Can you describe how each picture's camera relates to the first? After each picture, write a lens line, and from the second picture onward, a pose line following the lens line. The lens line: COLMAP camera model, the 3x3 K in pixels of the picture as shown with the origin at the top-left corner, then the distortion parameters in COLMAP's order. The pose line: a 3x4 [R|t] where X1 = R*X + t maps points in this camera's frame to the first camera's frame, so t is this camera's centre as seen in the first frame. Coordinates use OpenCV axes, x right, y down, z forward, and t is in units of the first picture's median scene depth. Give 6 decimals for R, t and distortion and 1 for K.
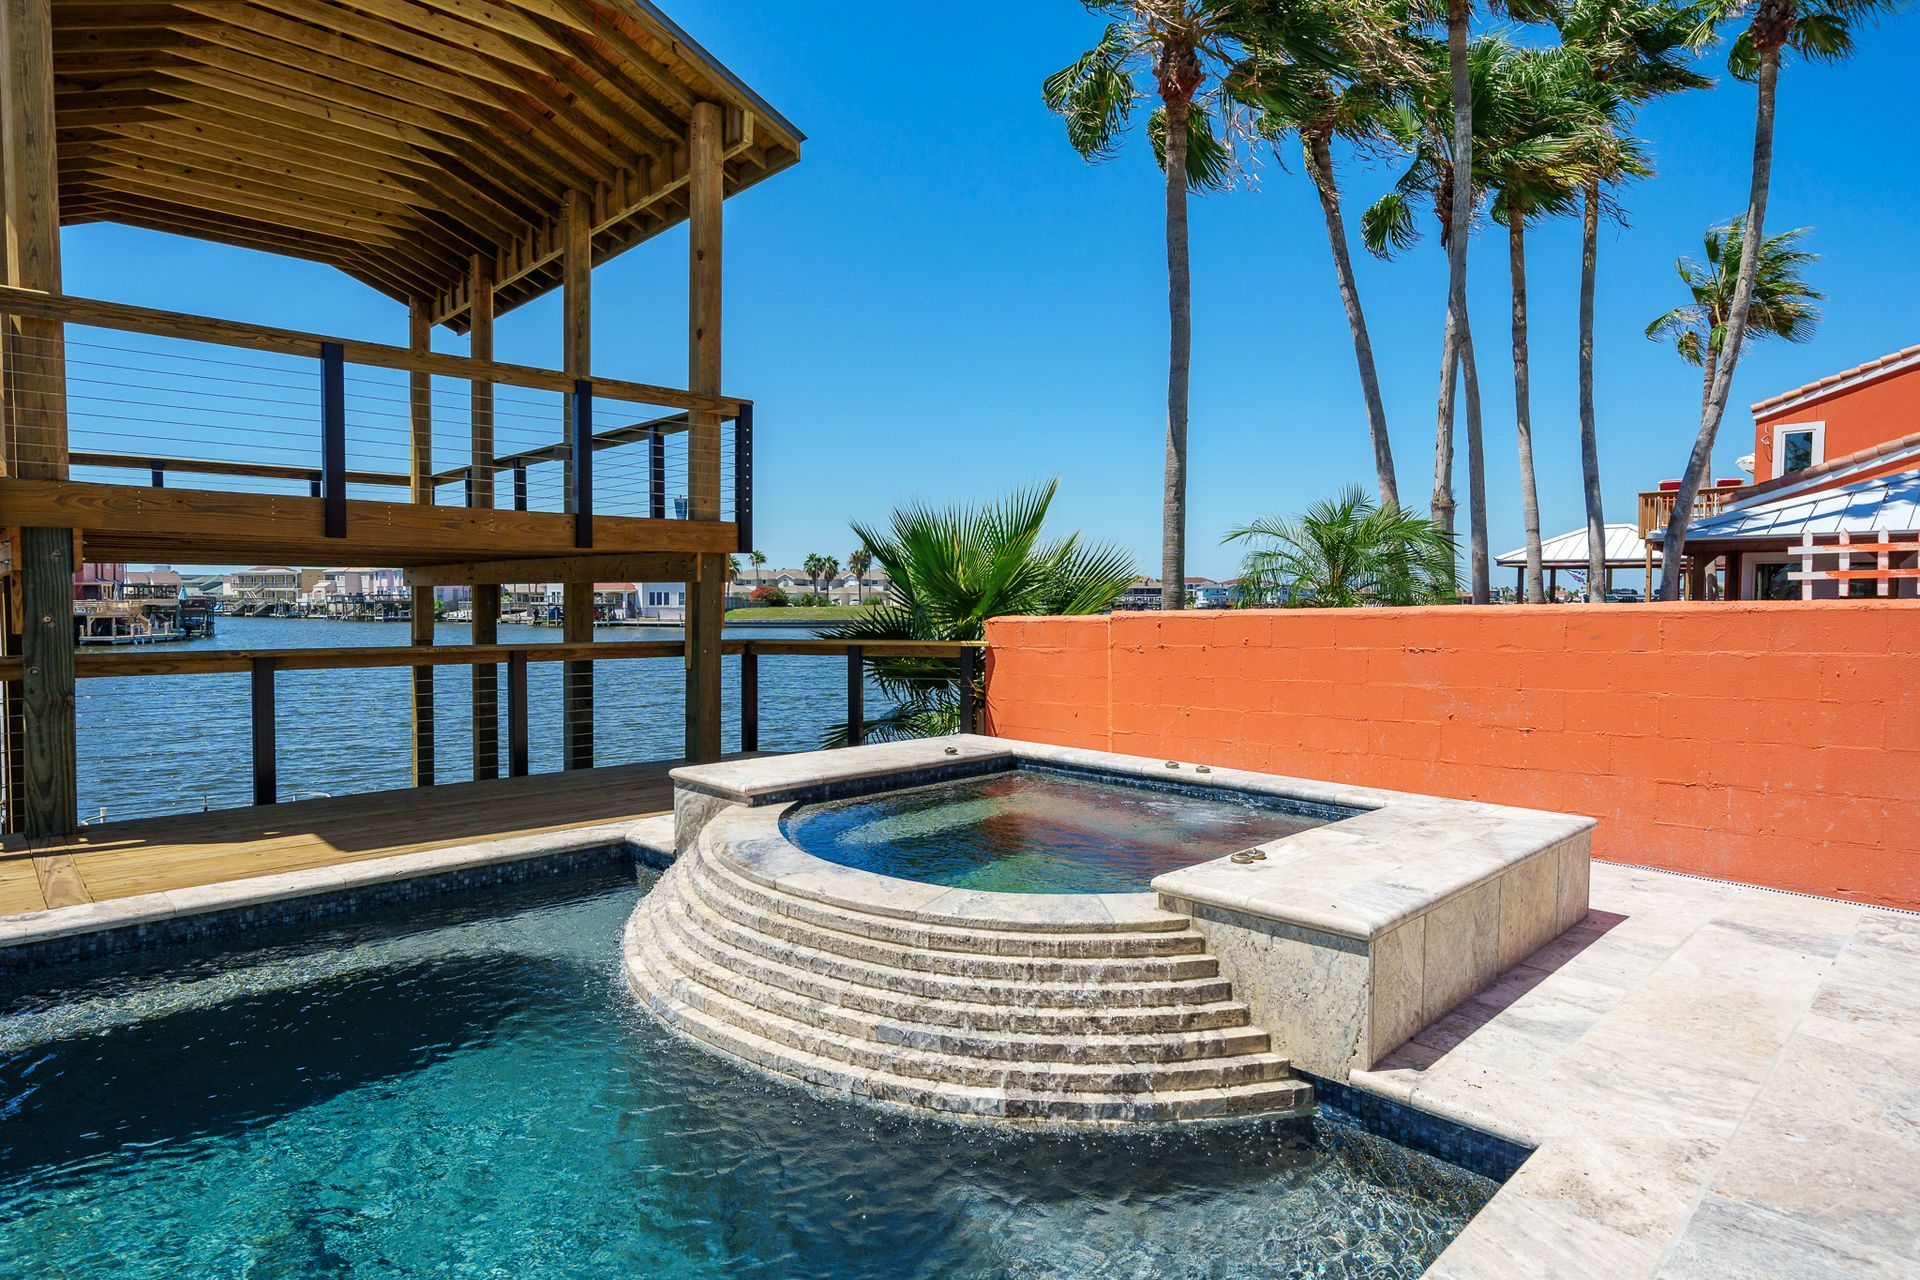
lens RADIAL K [[1062.3, 0, 954.9], [0, 1062.3, 648.1], [0, 0, 1]] dist [-0.005096, 0.004709]
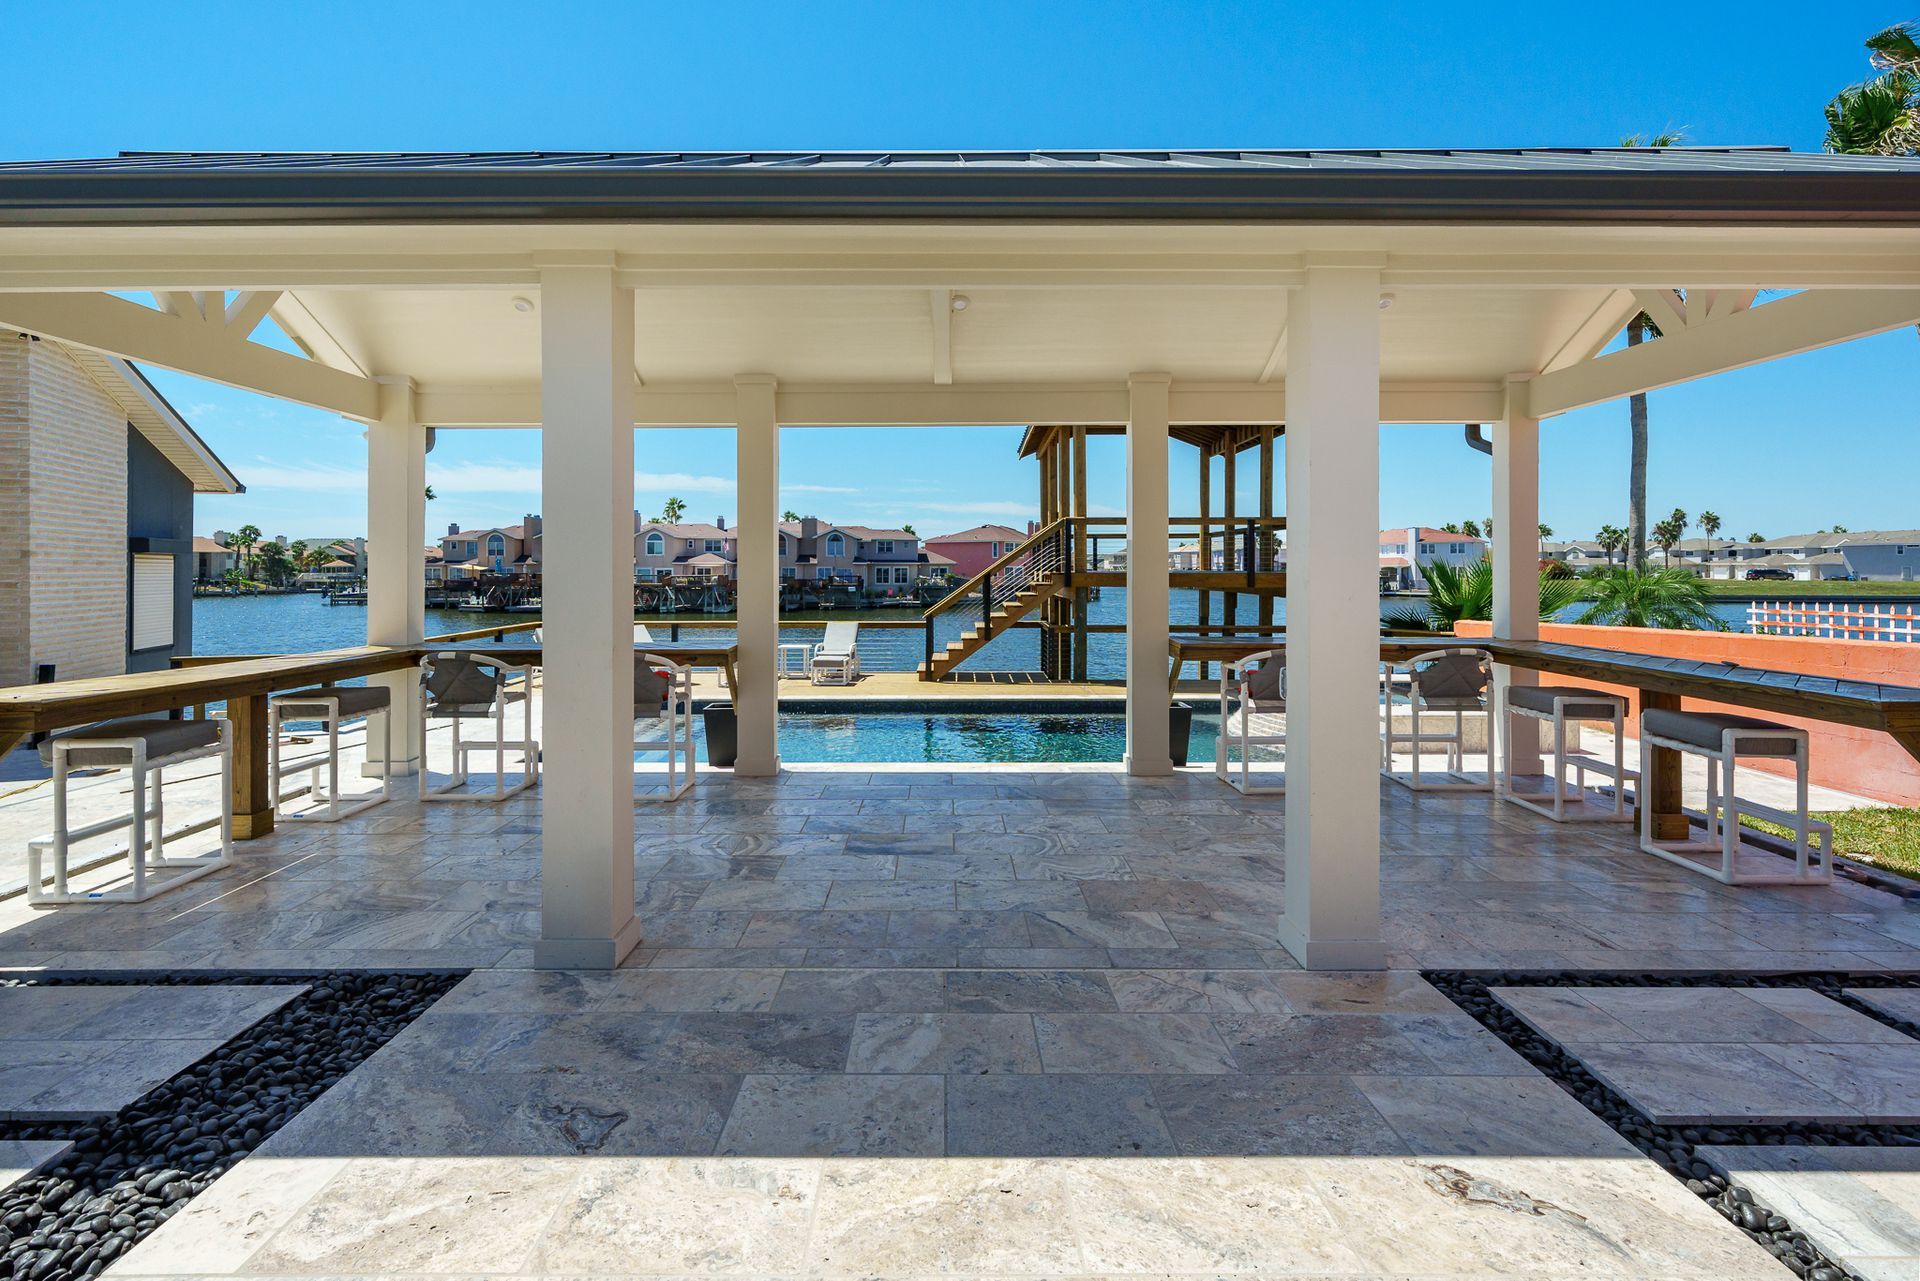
lens RADIAL K [[921.3, 0, 942.2], [0, 921.3, 564.9], [0, 0, 1]] dist [0.002258, 0.000391]
pose [[0.714312, -0.006431, -0.699798, 0.470583], [-0.028902, 0.998834, -0.038680, -0.032057], [0.699231, 0.047855, 0.713293, -0.756268]]
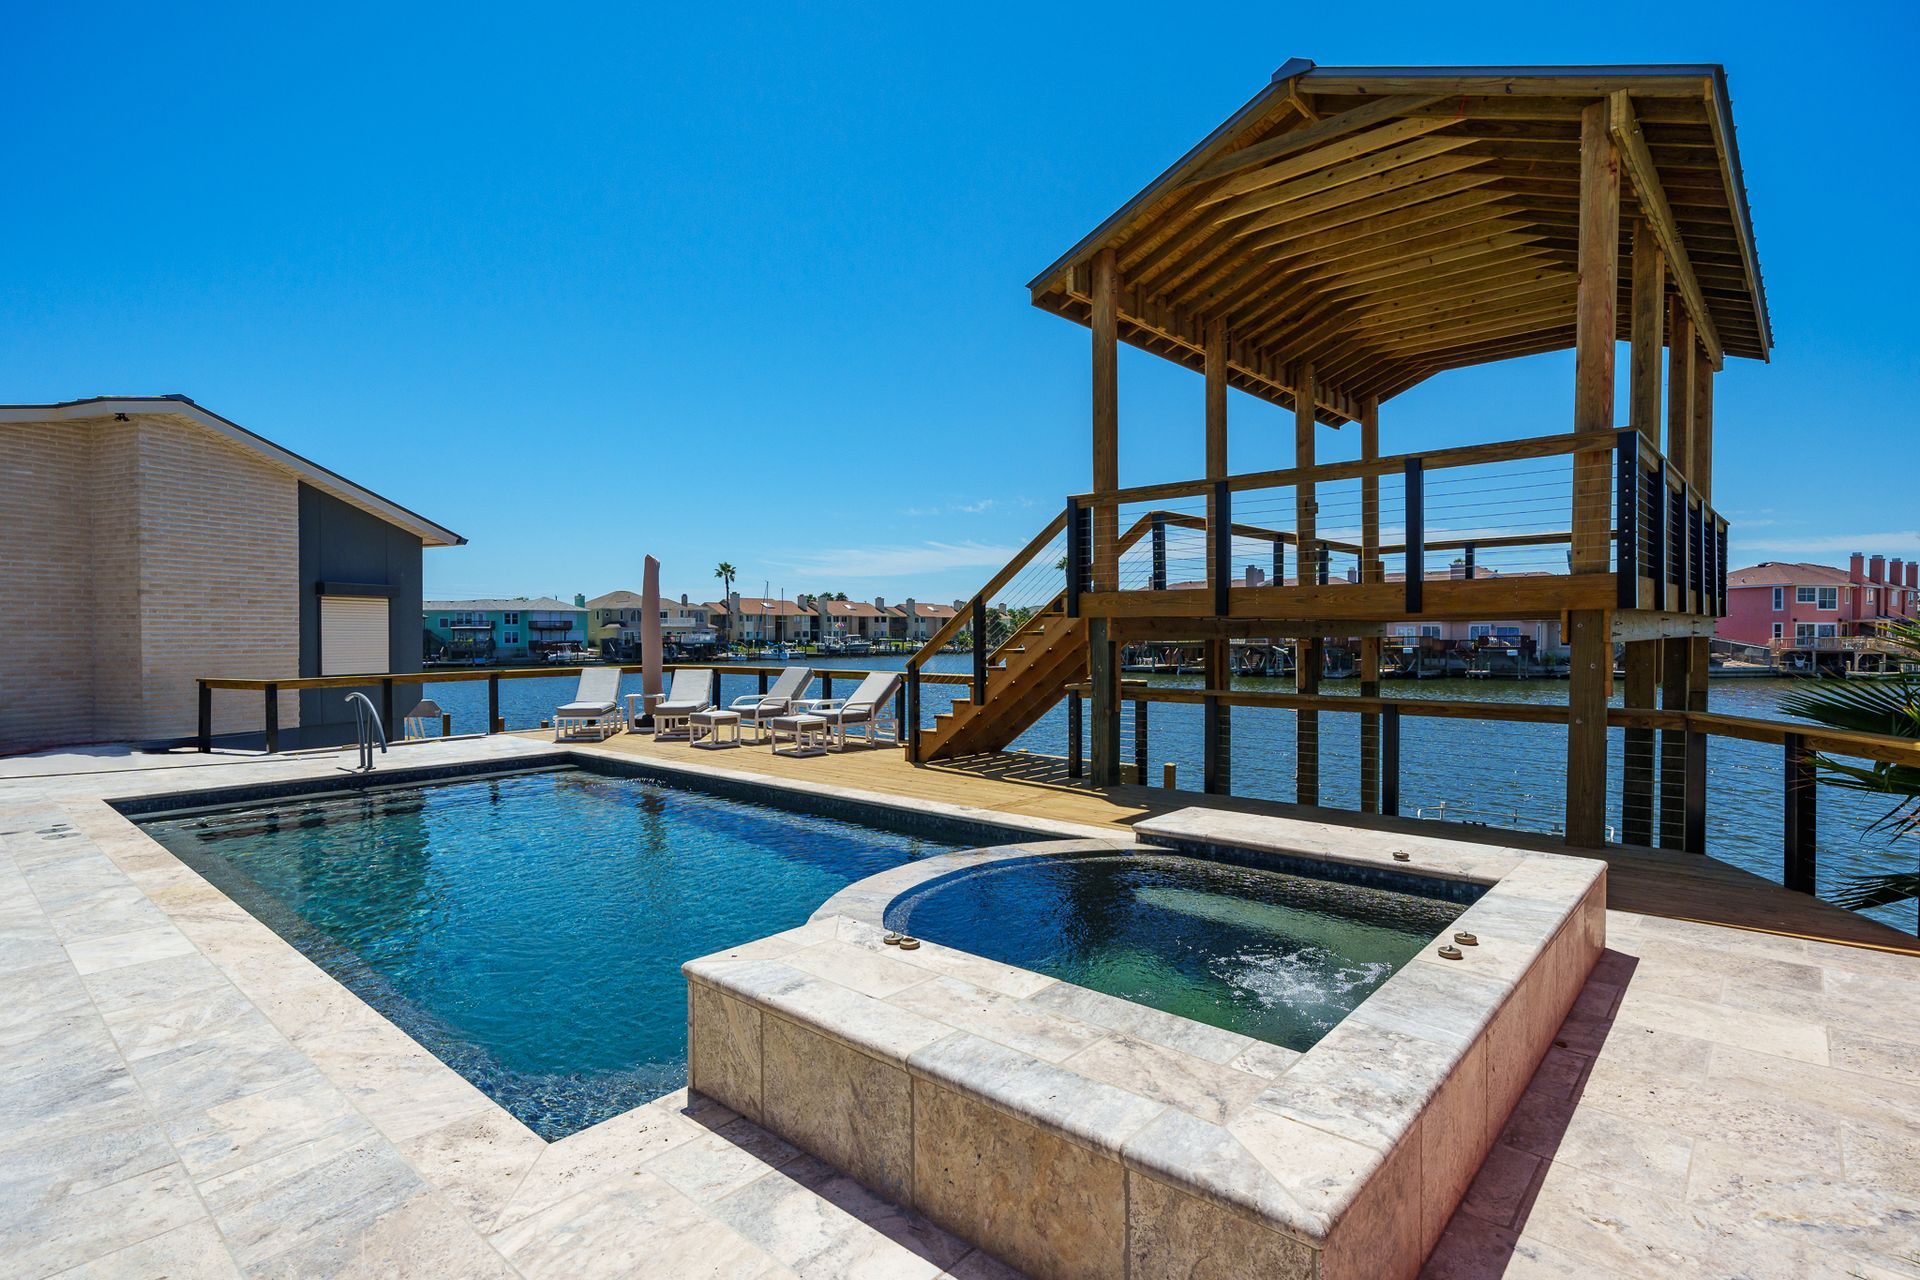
lens RADIAL K [[951.0, 0, 956.0], [0, 951.0, 643.9], [0, 0, 1]] dist [-0.008320, 0.001678]
pose [[0.069047, 0.007089, -0.997588, 0.436469], [-0.042074, 0.999106, 0.004187, -0.035668], [0.996726, 0.041684, 0.069284, 0.356364]]
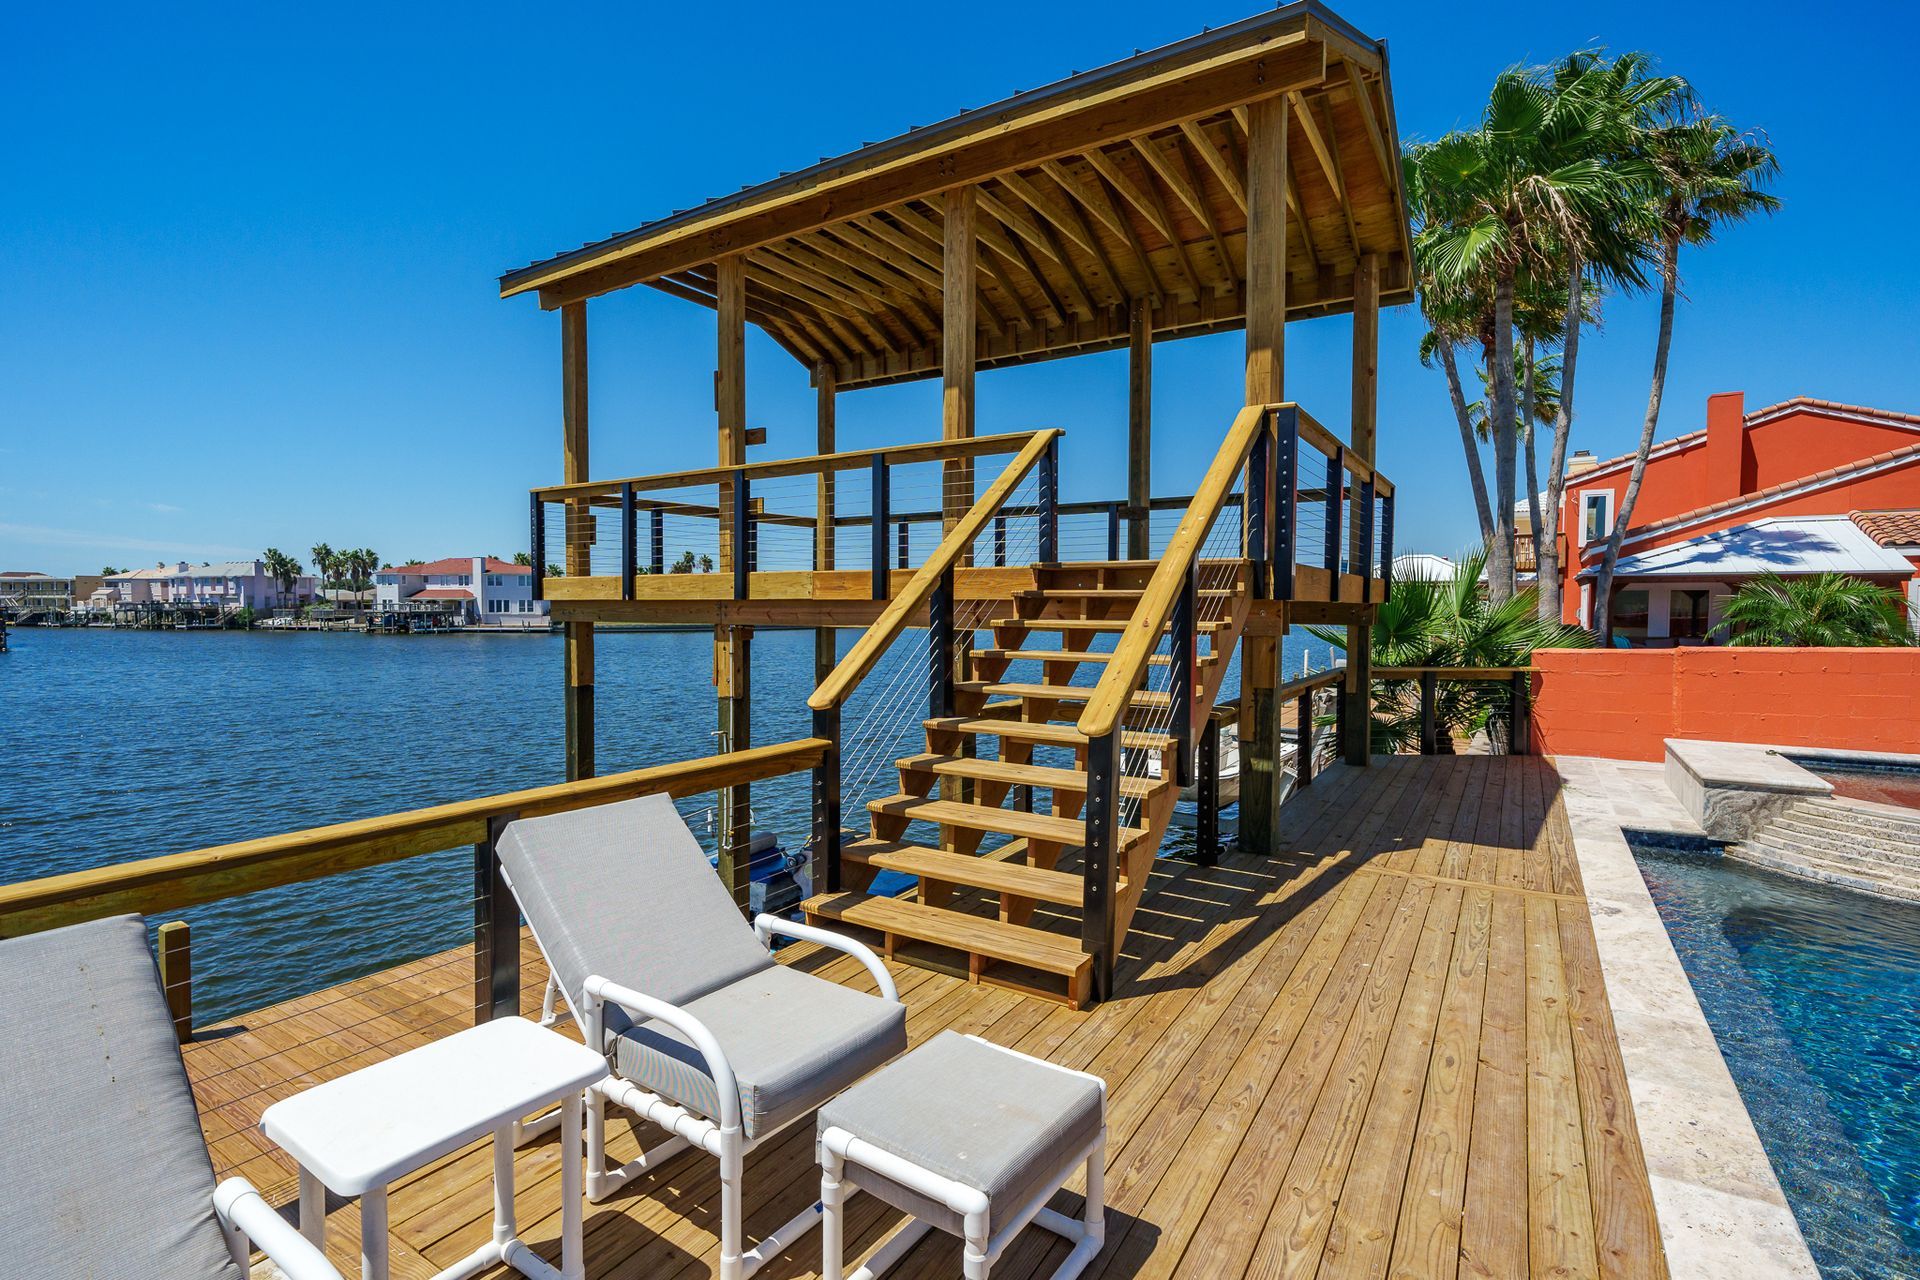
lens RADIAL K [[921.3, 0, 959.4], [0, 921.3, 636.4], [0, 0, 1]] dist [0.002258, 0.000391]
pose [[0.969845, -0.009954, 0.243520, -0.828224], [0.012540, 0.999880, -0.009070, -0.037729], [-0.243401, 0.011850, 0.969853, 0.032708]]
